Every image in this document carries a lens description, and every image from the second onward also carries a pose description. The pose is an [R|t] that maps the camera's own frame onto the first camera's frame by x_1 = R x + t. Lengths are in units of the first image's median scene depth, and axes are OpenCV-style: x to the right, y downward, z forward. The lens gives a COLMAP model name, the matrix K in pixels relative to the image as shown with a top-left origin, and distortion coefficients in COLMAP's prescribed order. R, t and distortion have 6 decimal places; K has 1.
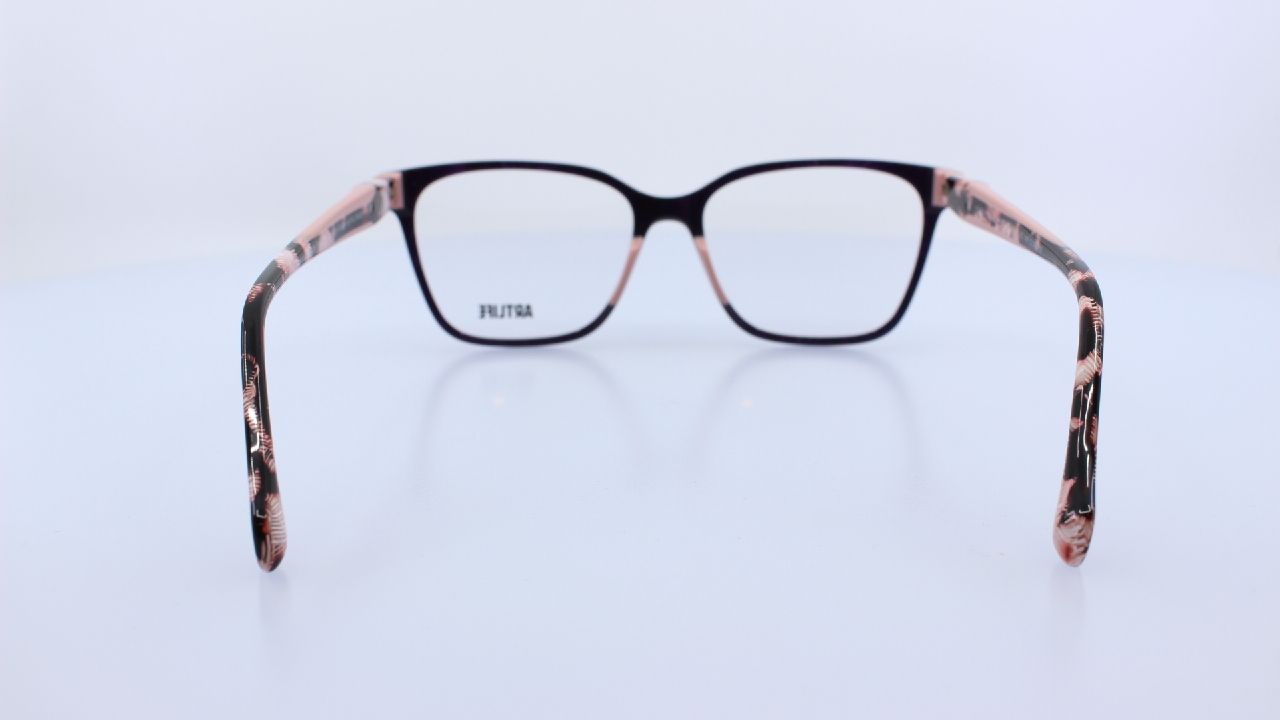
lens RADIAL K [[1369.3, 0, 636.2], [0, 1369.3, 361.1], [0, 0, 1]] dist [-0.108790, 0.000000]
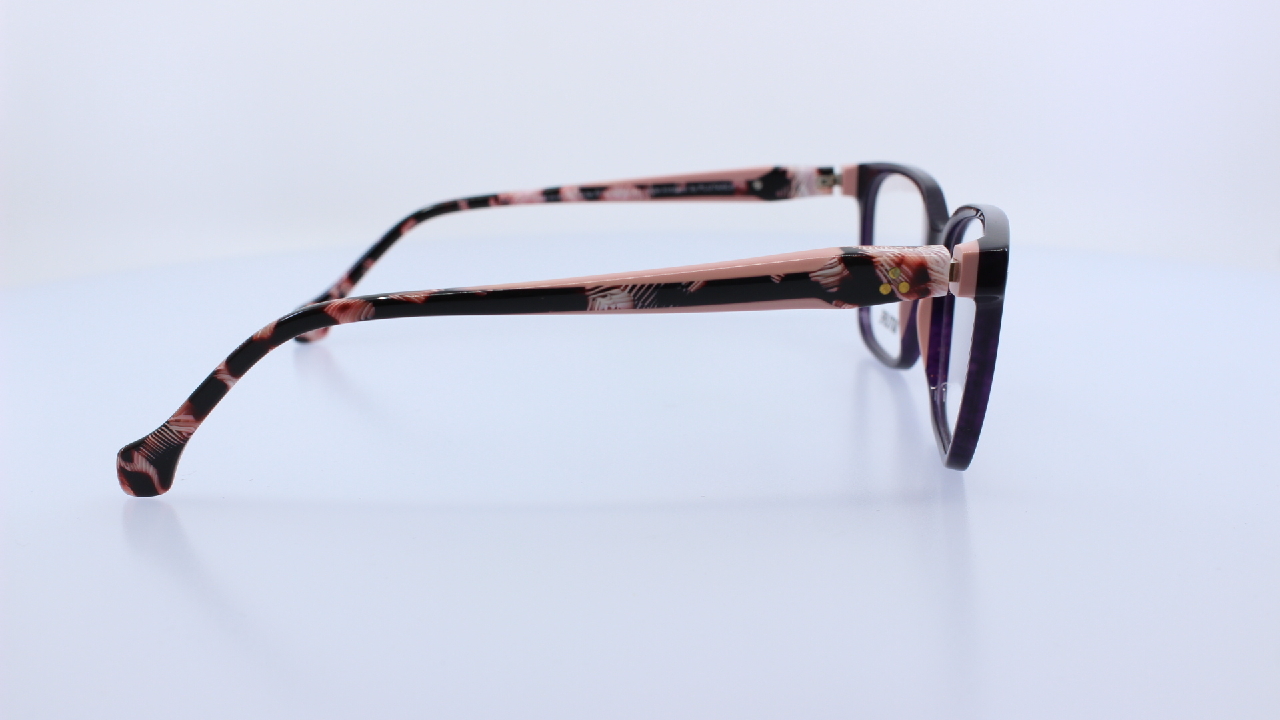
lens RADIAL K [[1369.3, 0, 638.9], [0, 1369.3, 356.3], [0, 0, 1]] dist [-0.108790, 0.000000]
pose [[0.001230, 0.236616, -0.971603, 0.854289], [-0.228245, 0.946023, 0.230097, -0.197357], [0.973603, 0.221480, 0.055170, 0.798730]]
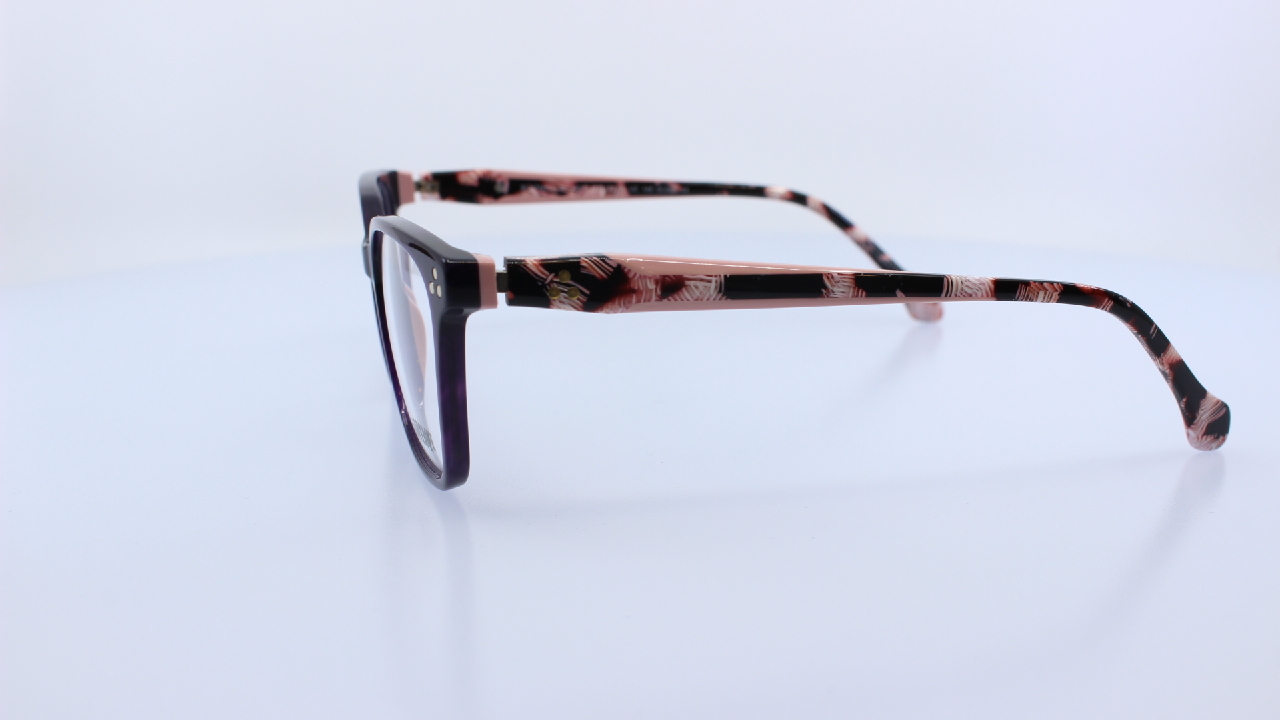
lens RADIAL K [[1369.3, 0, 636.2], [0, 1369.3, 356.7], [0, 0, 1]] dist [-0.108790, 0.000000]
pose [[-0.256332, -0.216364, 0.942062, -0.789634], [0.233870, 0.931784, 0.277639, -0.246491], [-0.937869, 0.291487, -0.188246, 1.040780]]
